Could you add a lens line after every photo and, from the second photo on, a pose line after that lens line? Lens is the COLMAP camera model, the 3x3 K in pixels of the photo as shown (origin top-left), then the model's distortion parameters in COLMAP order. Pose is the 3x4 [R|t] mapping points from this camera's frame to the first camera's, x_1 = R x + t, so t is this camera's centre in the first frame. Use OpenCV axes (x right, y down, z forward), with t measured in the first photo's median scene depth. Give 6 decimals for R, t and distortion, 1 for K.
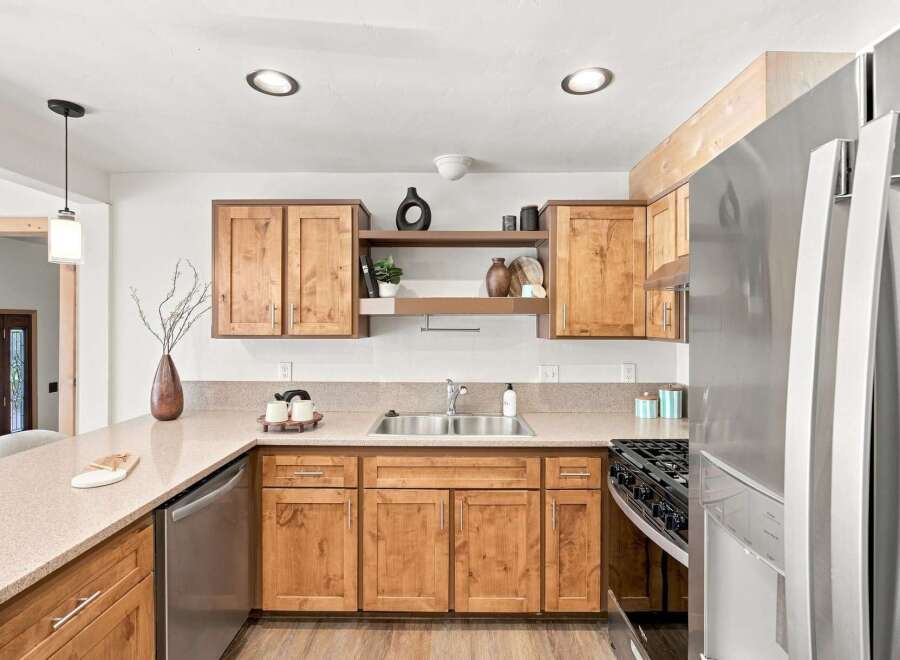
lens RADIAL K [[455.7, 0, 448.3], [0, 455.7, 324.6], [0, 0, 1]] dist [0.001440, 0.001356]
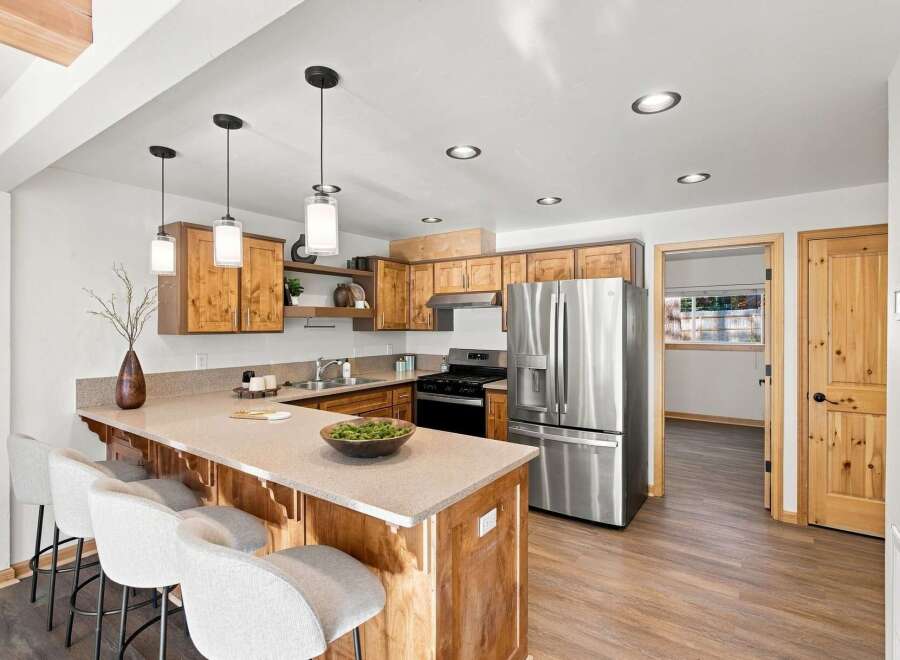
lens RADIAL K [[455.7, 0, 449.0], [0, 455.7, 326.9], [0, 0, 1]] dist [0.001440, 0.001356]
pose [[0.562630, -0.007604, 0.826674, -1.129890], [0.006533, 0.999967, 0.004752, 0.007549], [-0.826683, 0.002727, 0.562661, -0.283566]]
